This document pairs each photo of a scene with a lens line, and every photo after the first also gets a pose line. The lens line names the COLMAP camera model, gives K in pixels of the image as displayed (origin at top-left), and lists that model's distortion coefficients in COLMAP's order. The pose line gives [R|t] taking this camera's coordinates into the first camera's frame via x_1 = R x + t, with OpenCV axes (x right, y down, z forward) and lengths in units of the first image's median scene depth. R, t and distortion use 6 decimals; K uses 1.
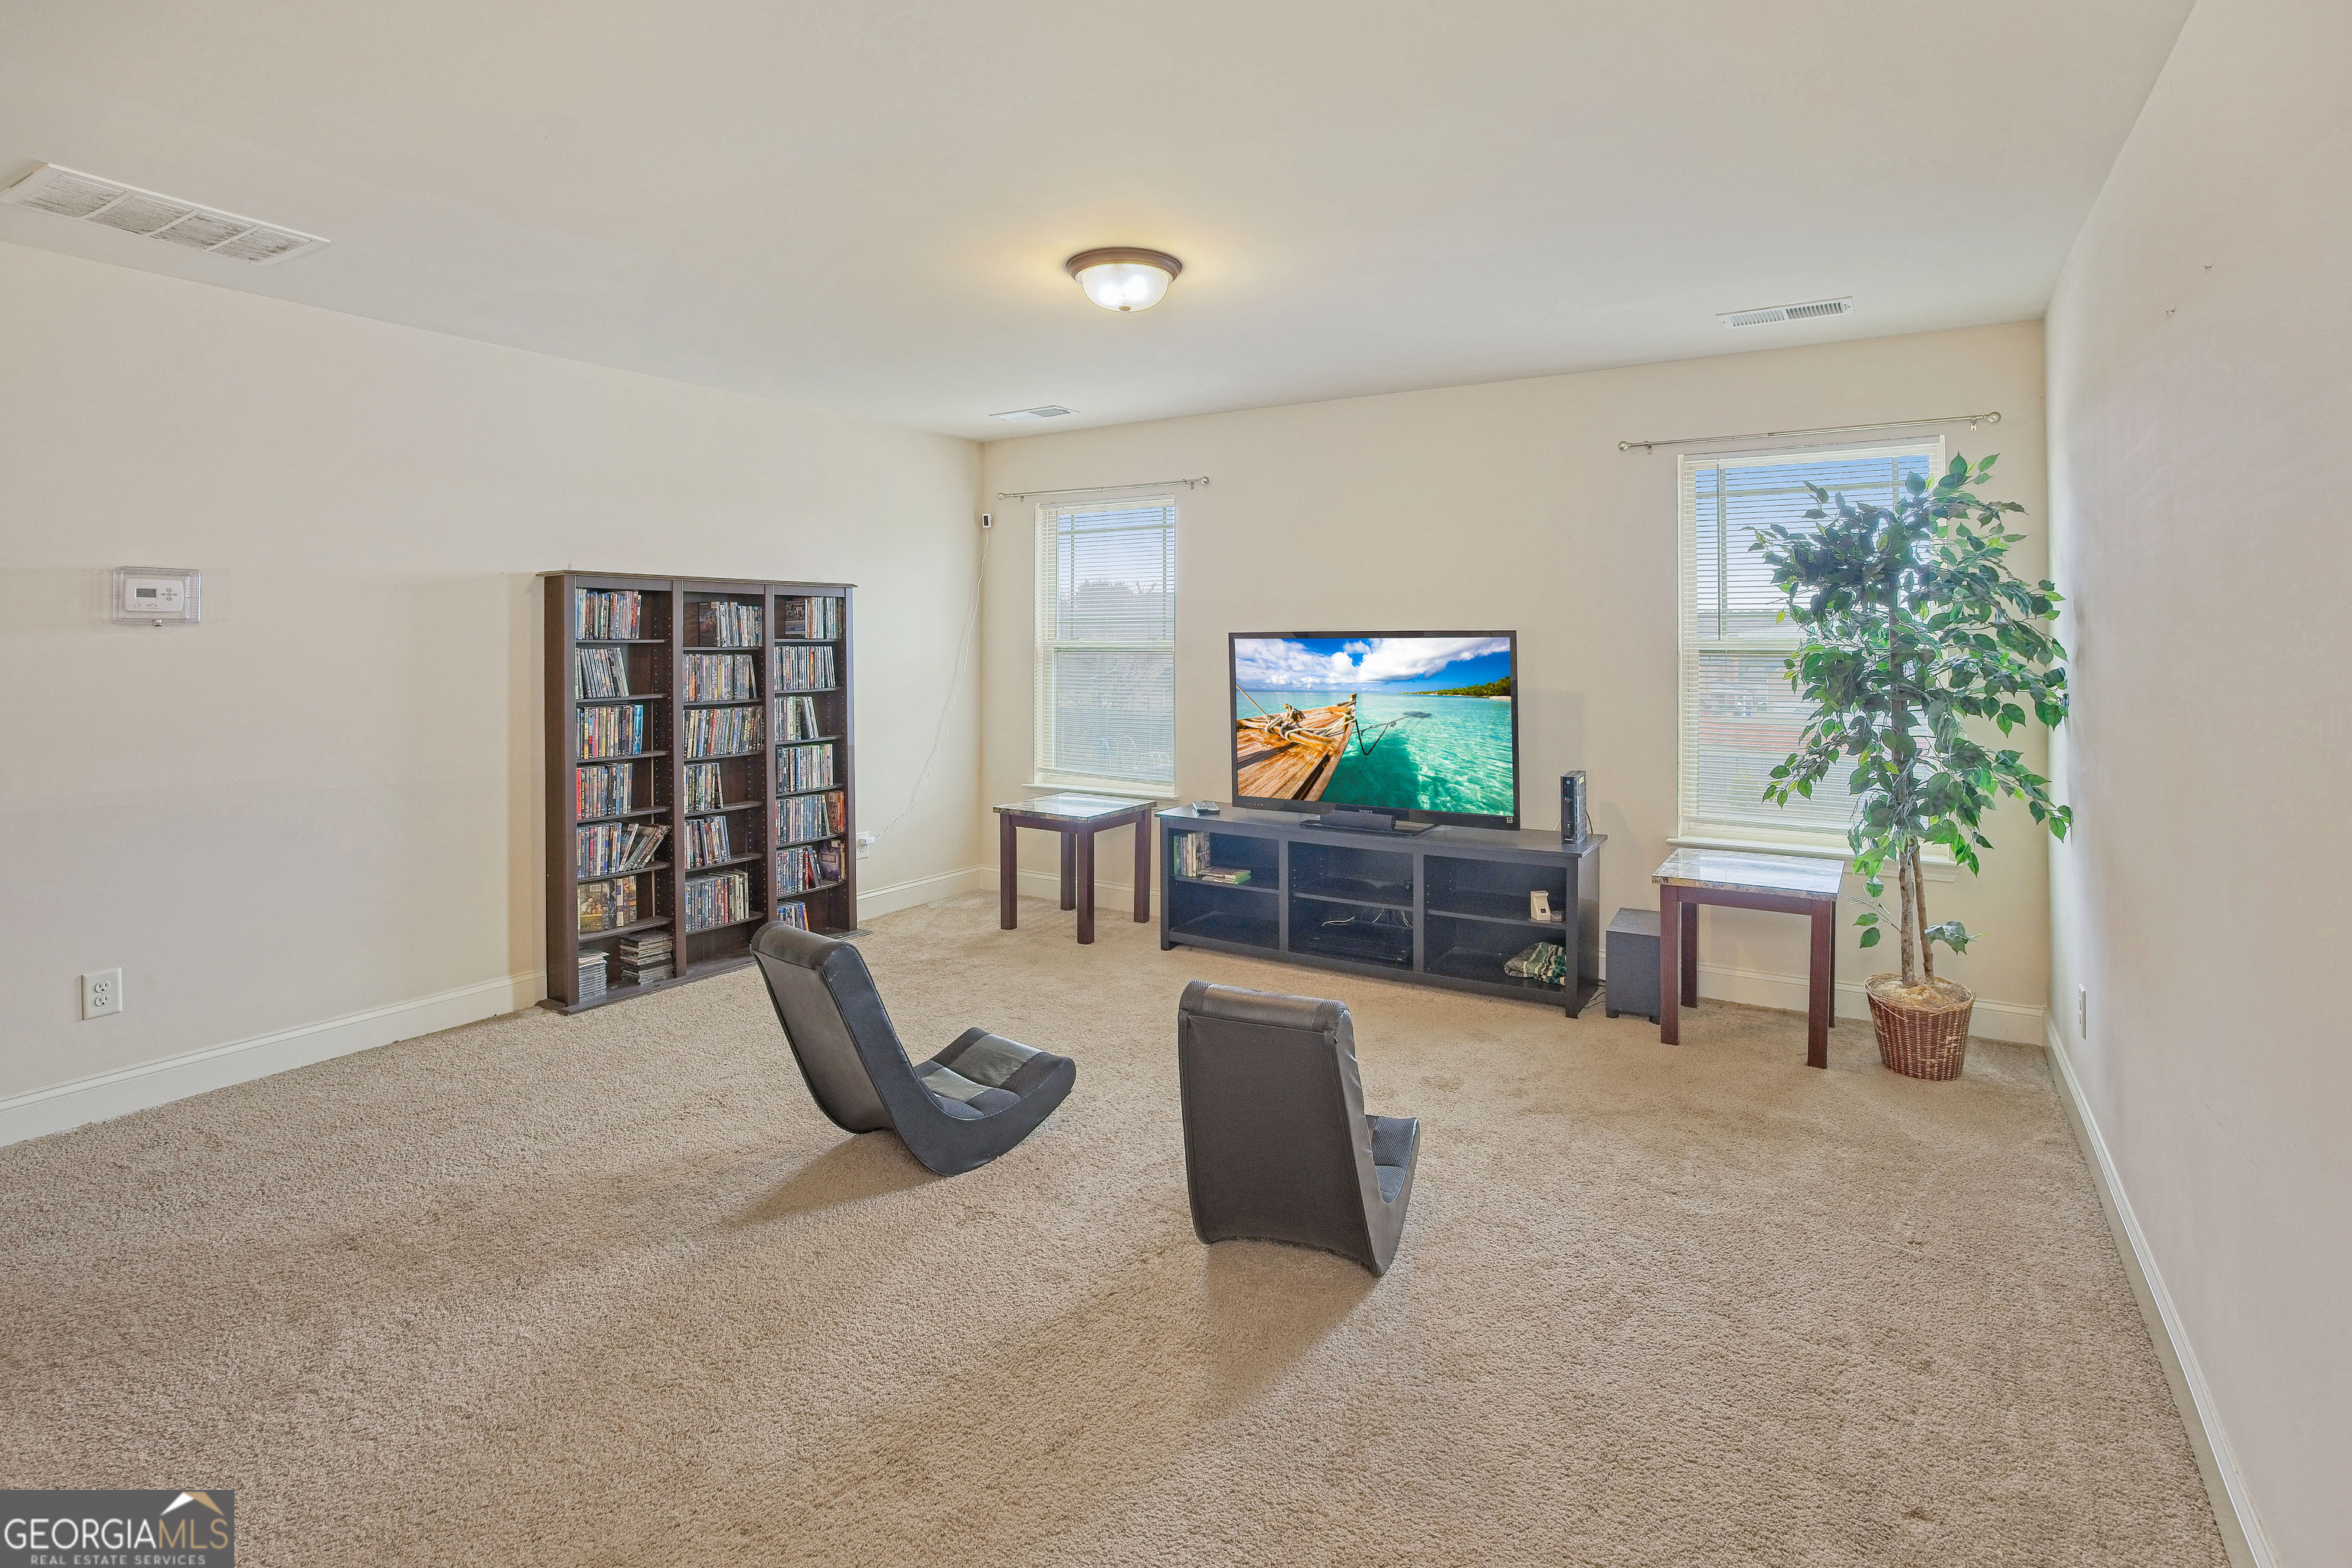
lens RADIAL K [[1133.5, 0, 1177.5], [0, 1133.5, 640.6], [0, 0, 1]] dist [-0.079324, 0.000114]
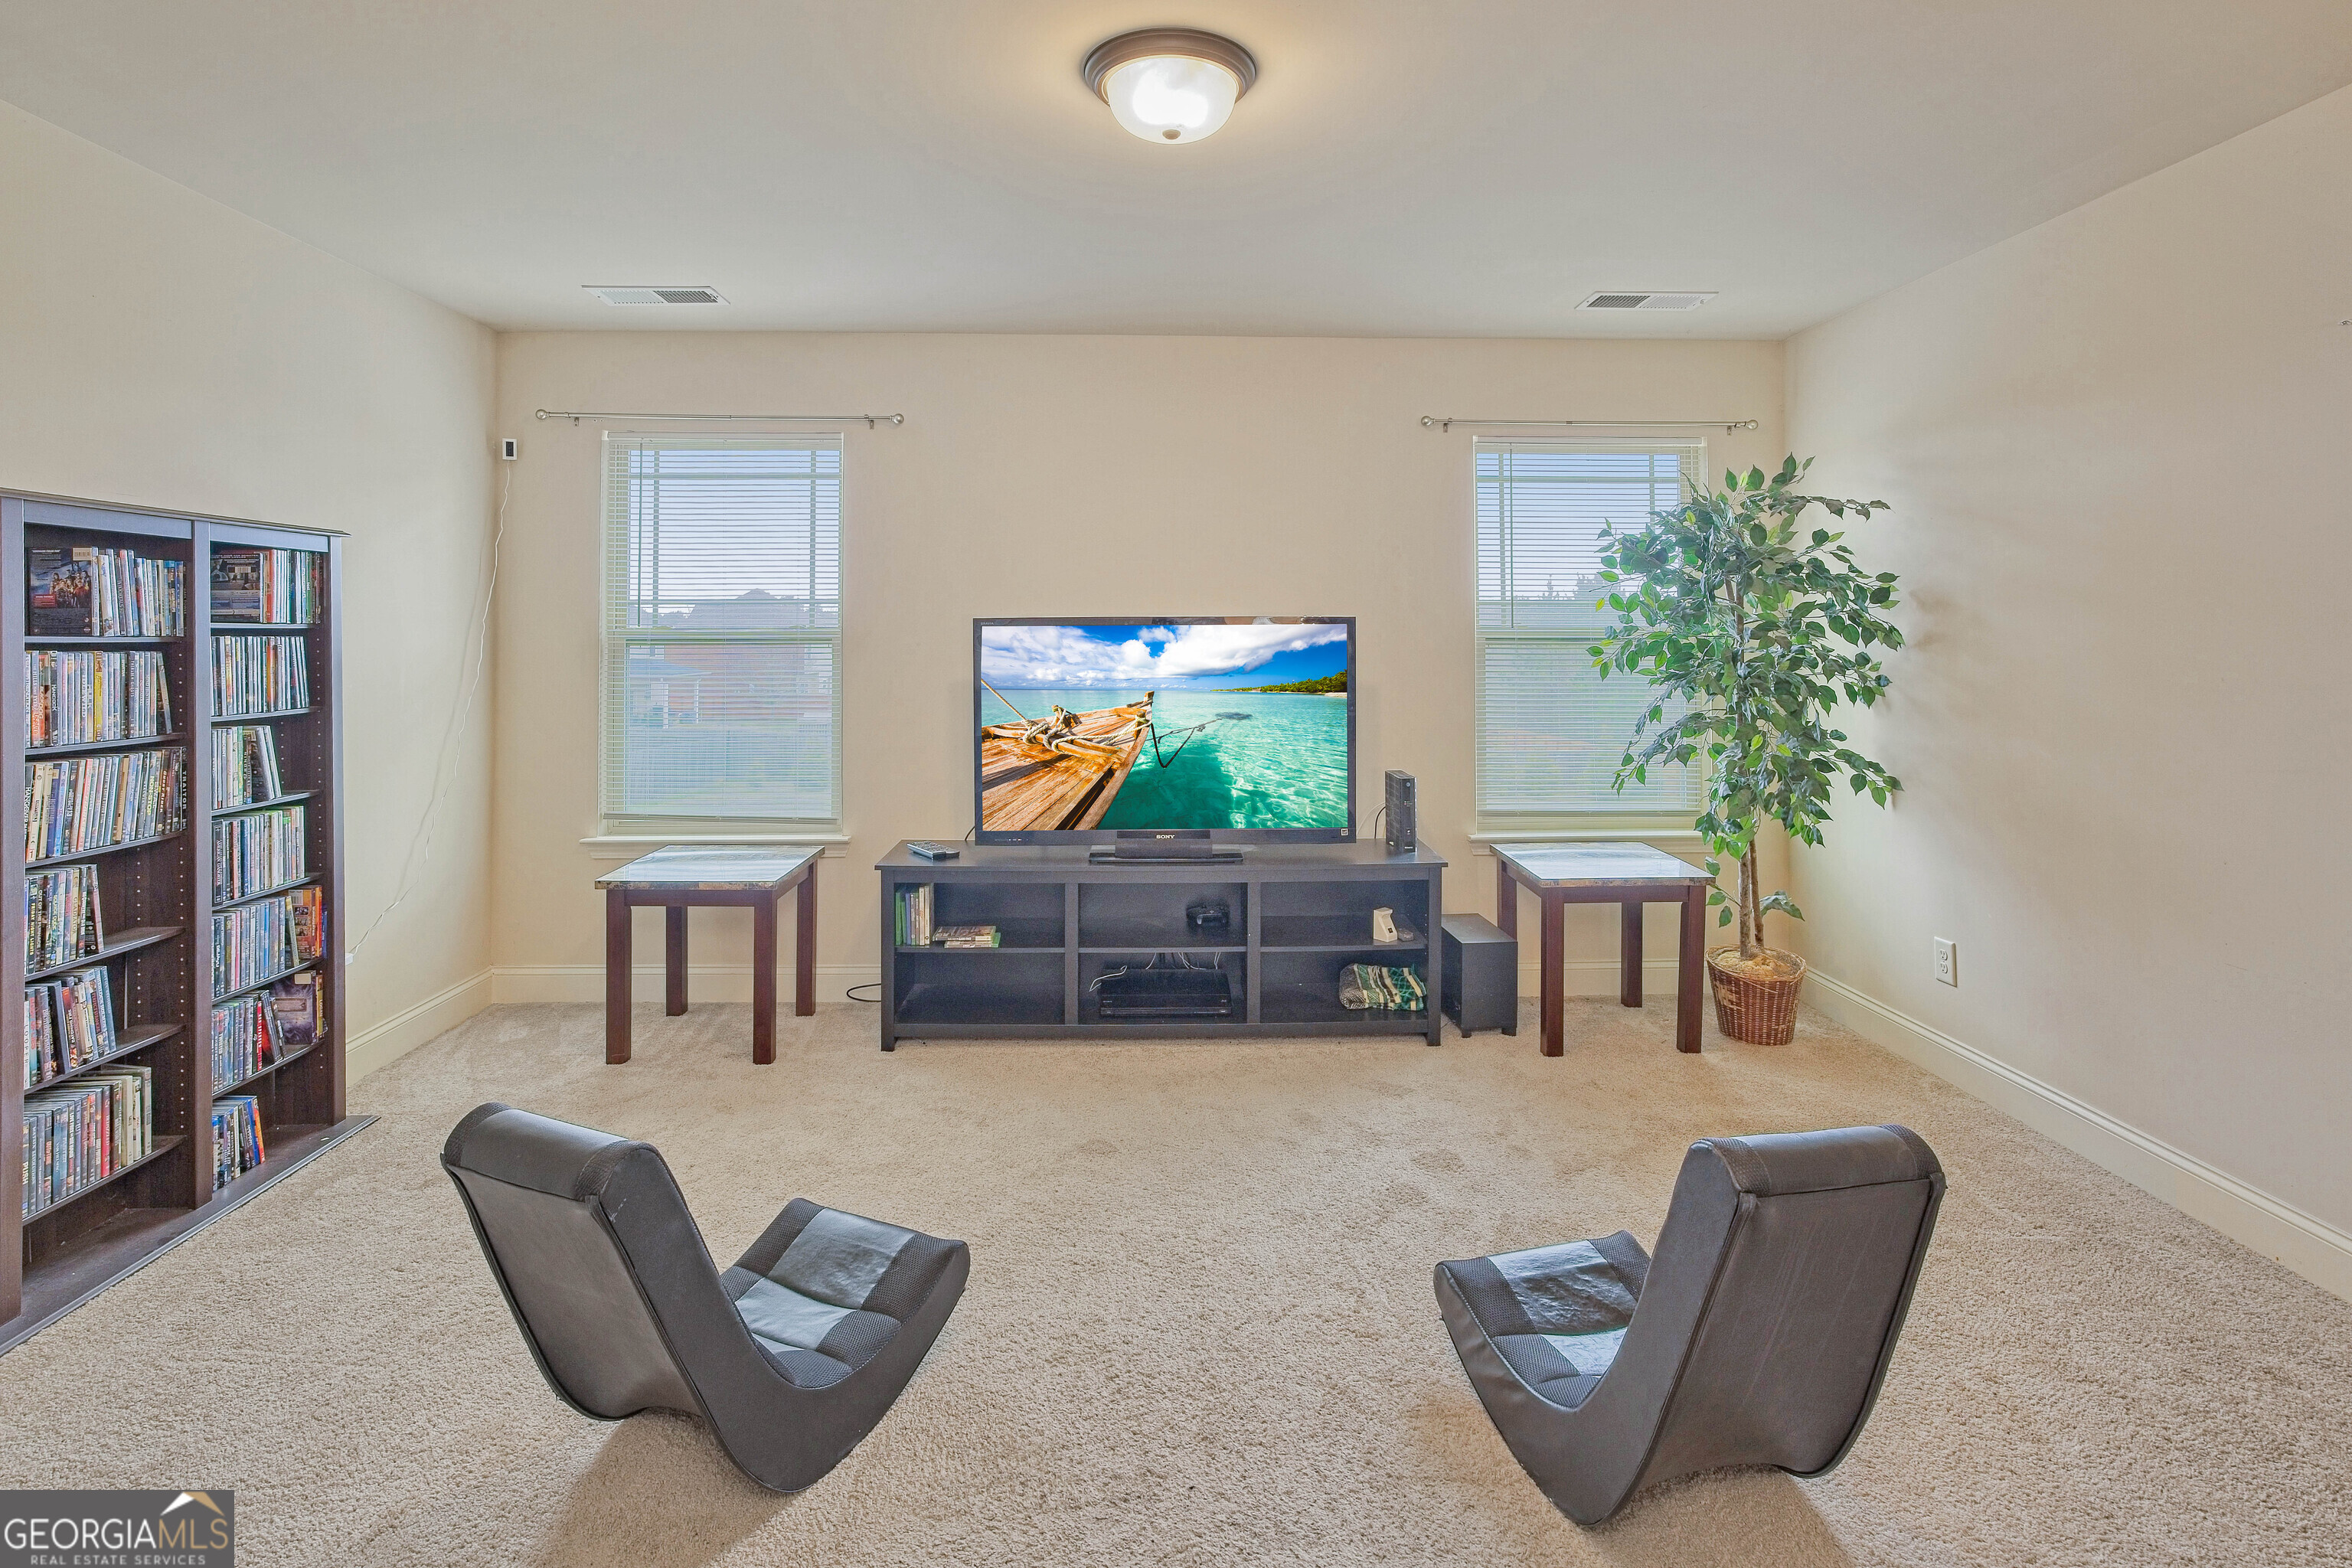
lens RADIAL K [[1159.7, 0, 1175.5], [0, 1159.7, 625.0], [0, 0, 1]] dist [-0.024367, 0.009829]
pose [[0.829276, 0.004074, 0.558824, -0.289617], [-0.000073, 0.999974, -0.007181, 0.003833], [-0.558839, 0.005914, 0.829255, 0.285478]]
